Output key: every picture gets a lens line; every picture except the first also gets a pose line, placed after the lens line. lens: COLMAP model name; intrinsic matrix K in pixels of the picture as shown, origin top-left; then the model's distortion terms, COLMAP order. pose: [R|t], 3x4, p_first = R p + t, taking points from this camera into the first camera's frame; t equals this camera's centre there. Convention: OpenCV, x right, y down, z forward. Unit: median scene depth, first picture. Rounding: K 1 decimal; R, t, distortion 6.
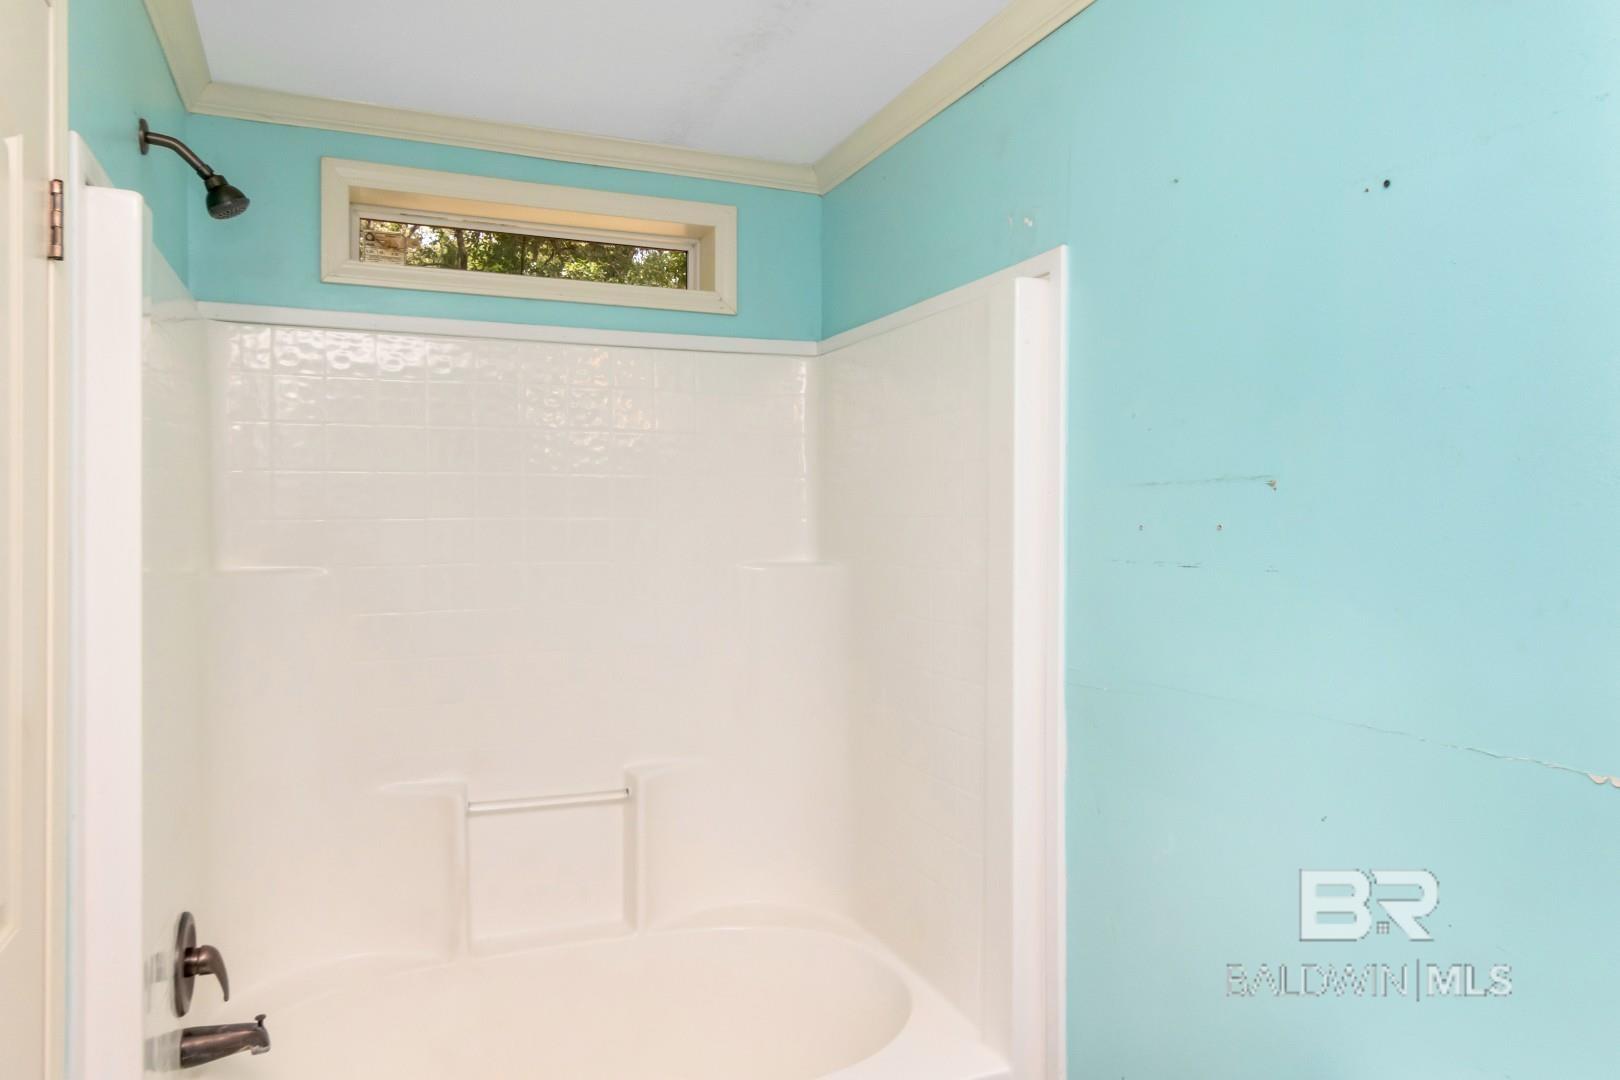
lens RADIAL K [[1064.7, 0, 810.0], [0, 1064.7, 540.0], [0, 0, 1]] dist [-0.001508, -0.002780]
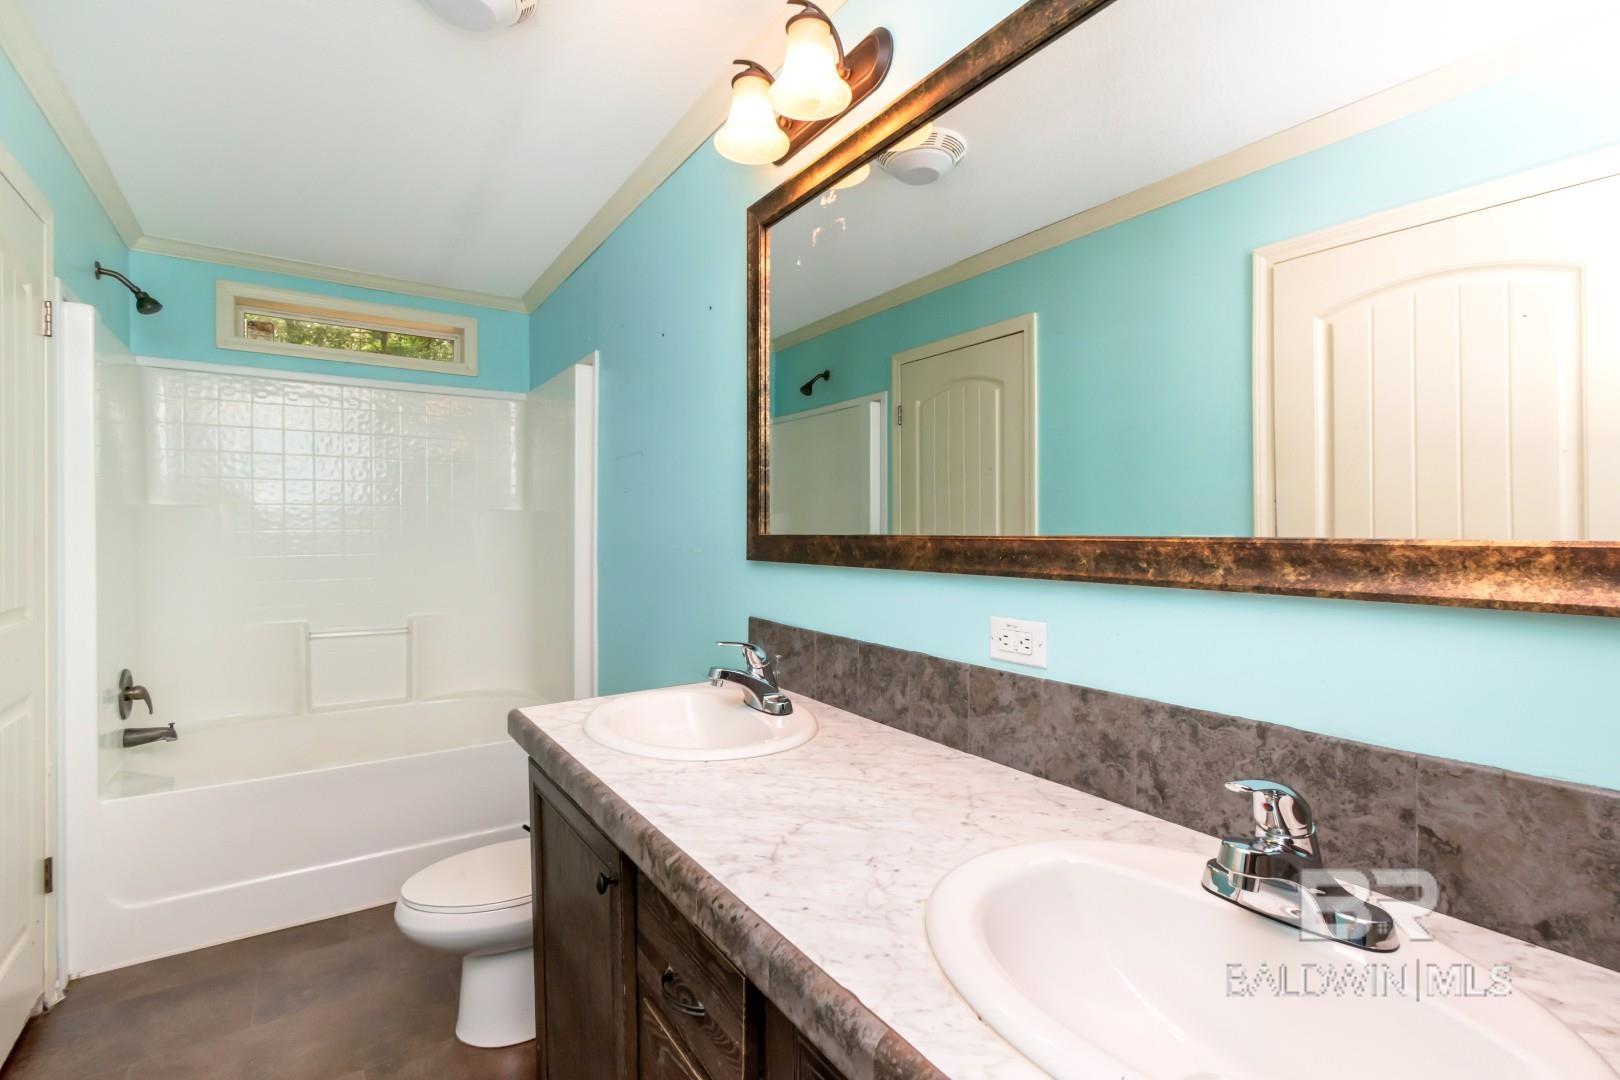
lens RADIAL K [[729.5, 0, 812.9], [0, 729.5, 542.6], [0, 0, 1]] dist [-0.000373, 0.000293]
pose [[0.979469, -0.003923, 0.201556, 0.375173], [0.003133, 0.999986, 0.004235, 0.114552], [-0.201570, -0.003516, 0.979468, -0.560178]]
